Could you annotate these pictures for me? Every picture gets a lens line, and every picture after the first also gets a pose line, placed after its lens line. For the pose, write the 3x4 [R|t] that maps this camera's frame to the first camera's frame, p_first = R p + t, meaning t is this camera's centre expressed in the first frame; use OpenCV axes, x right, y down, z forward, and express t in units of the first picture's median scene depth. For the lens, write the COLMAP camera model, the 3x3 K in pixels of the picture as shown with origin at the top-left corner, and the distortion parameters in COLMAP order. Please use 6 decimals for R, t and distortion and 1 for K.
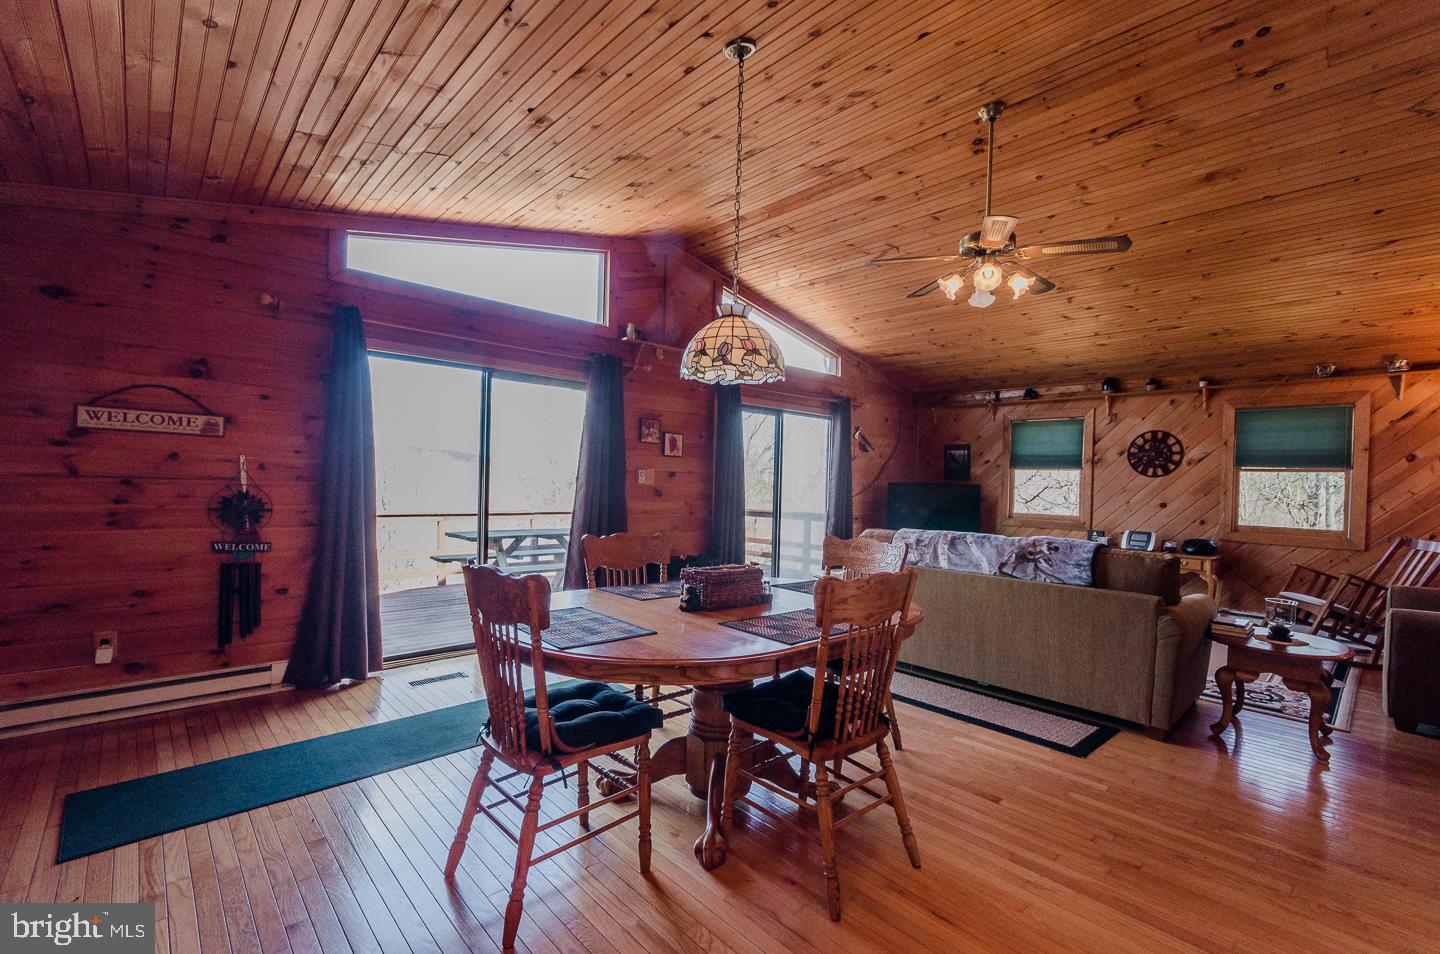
lens RADIAL K [[630.6, 0, 725.9], [0, 630.6, 486.6], [0, 0, 1]] dist [0.001551, 0.000222]
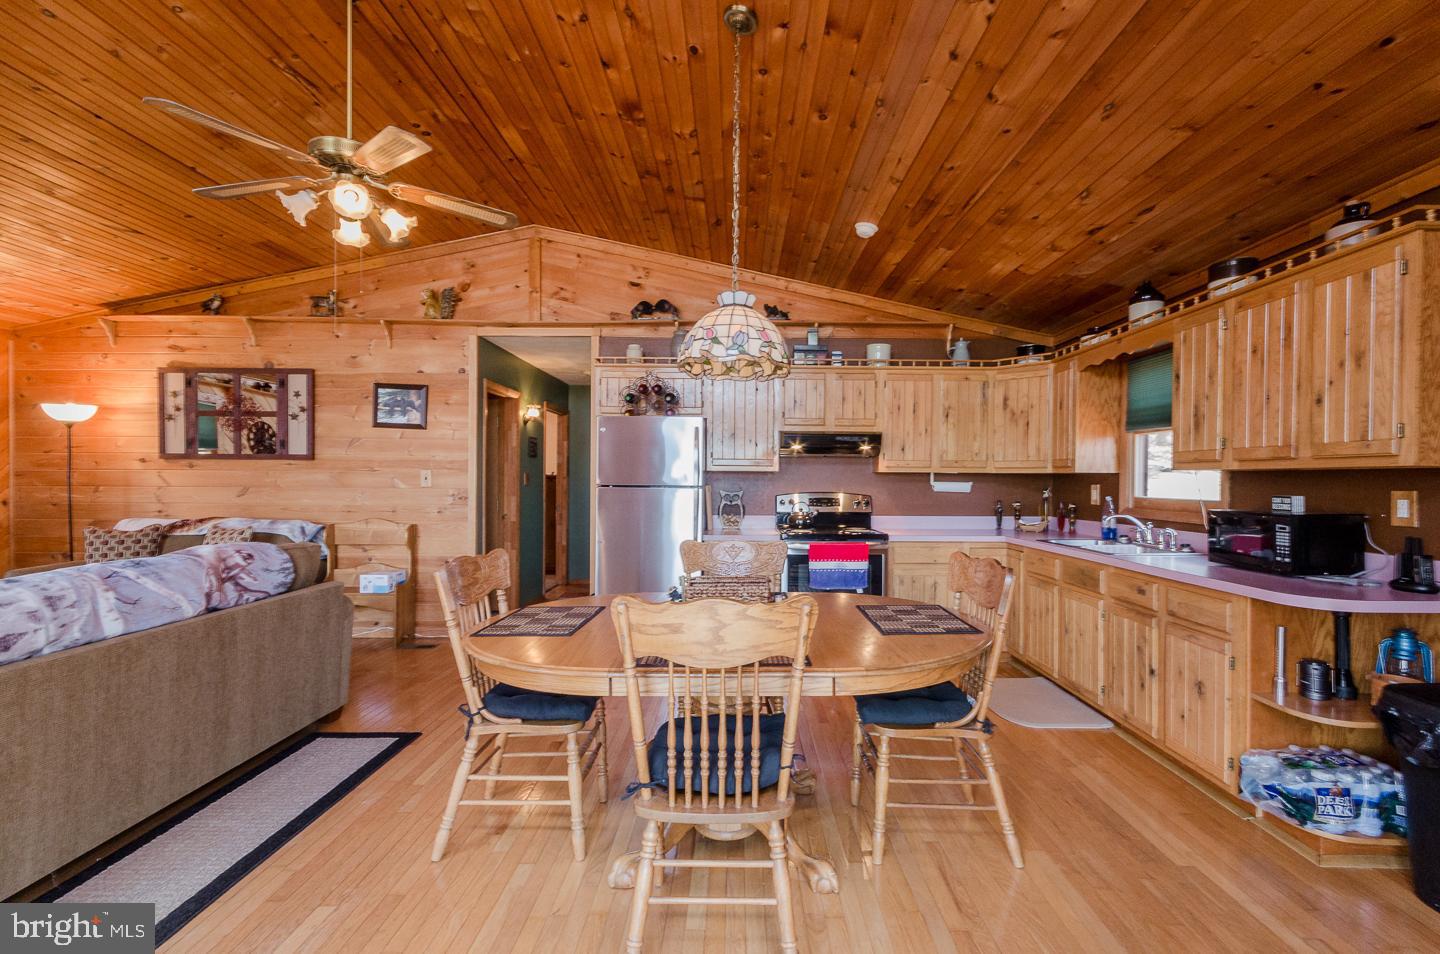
lens RADIAL K [[630.6, 0, 733.8], [0, 630.6, 484.8], [0, 0, 1]] dist [0.001551, 0.000222]
pose [[-0.722213, -0.038335, 0.690607, -0.271302], [-0.016878, 0.999142, 0.037811, -0.017030], [-0.691464, 0.015651, -0.722241, 0.729533]]
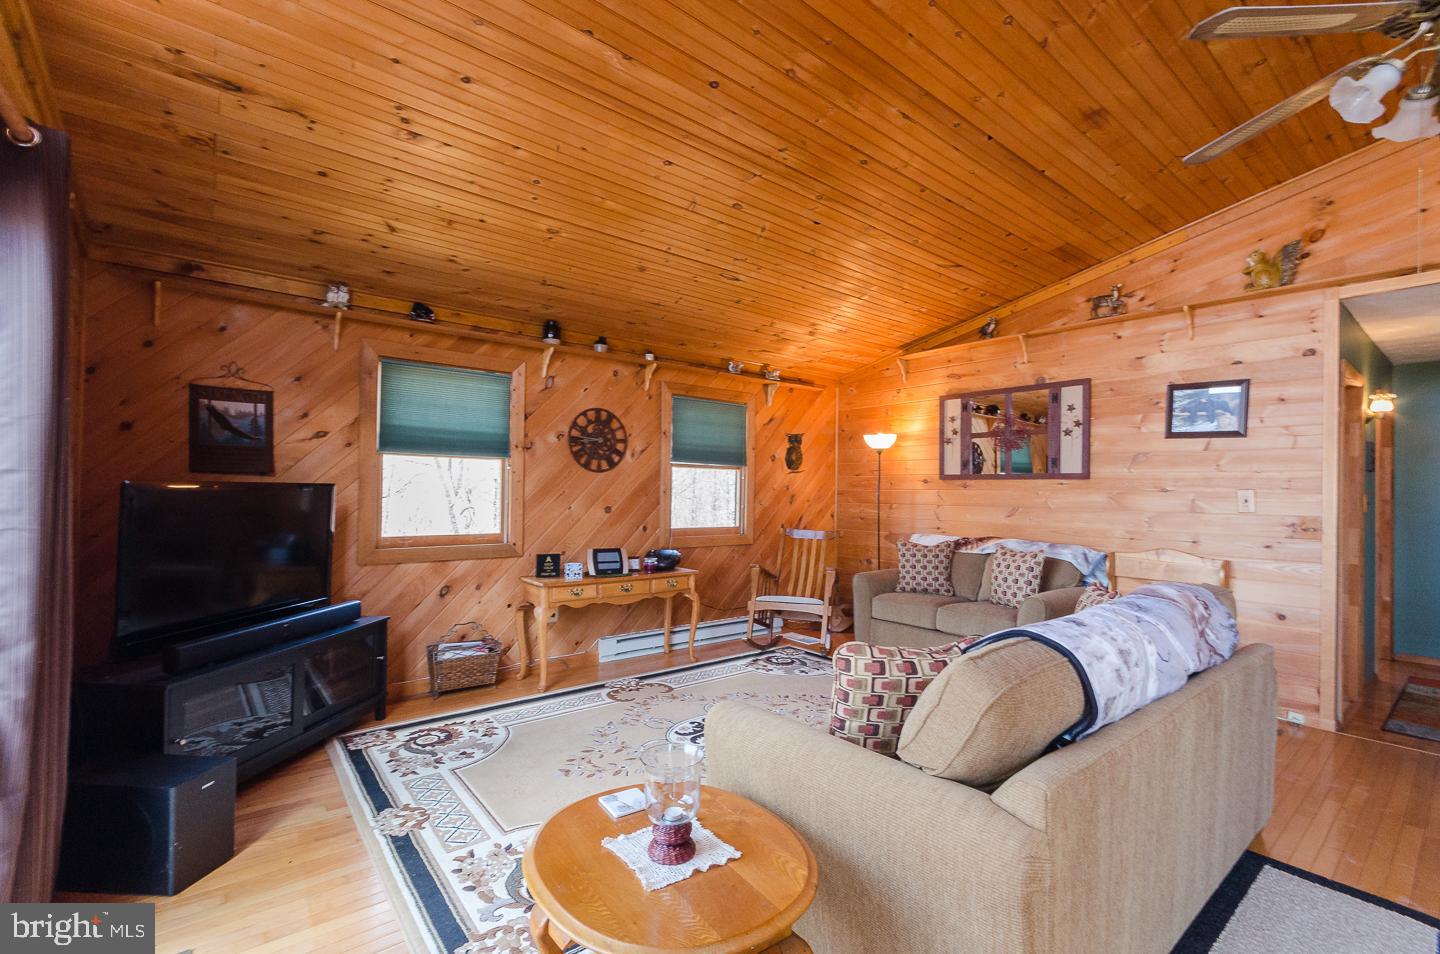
lens RADIAL K [[630.6, 0, 752.8], [0, 630.6, 490.1], [0, 0, 1]] dist [0.001551, 0.000222]
pose [[0.045745, -0.022262, 0.998705, -0.048151], [-0.000198, 0.999751, 0.022294, -0.011882], [-0.998953, -0.001218, 0.045729, 0.885916]]
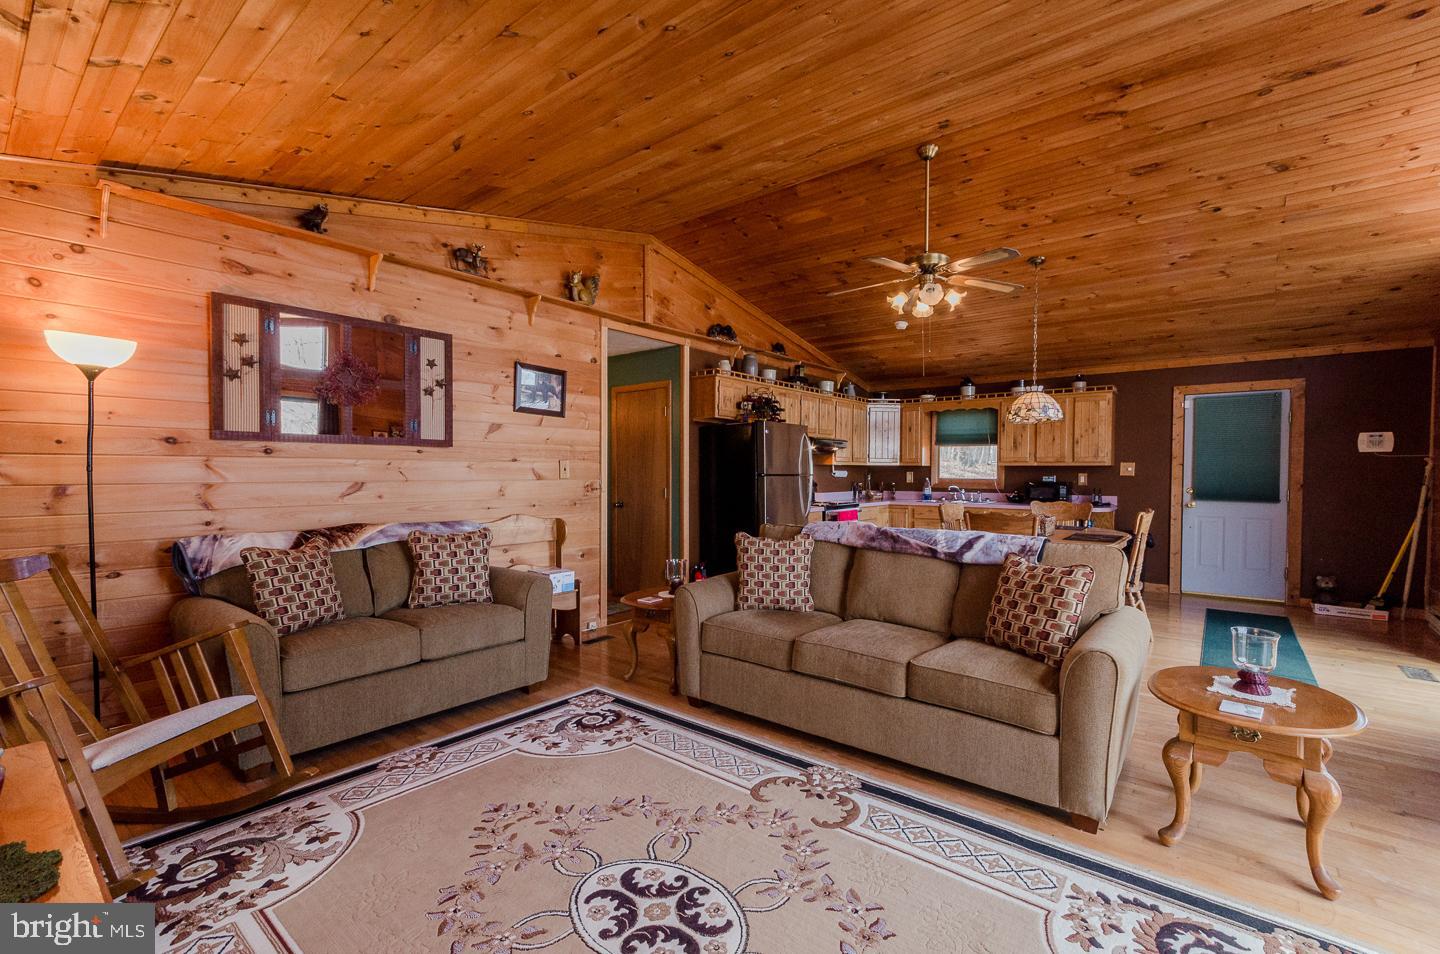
lens RADIAL K [[630.6, 0, 733.3], [0, 630.6, 486.0], [0, 0, 1]] dist [0.001551, 0.000222]
pose [[-0.989898, -0.029051, -0.138775, 0.549843], [-0.034336, 0.998768, 0.035839, -0.000507], [0.137563, 0.040242, -0.989675, 1.259446]]
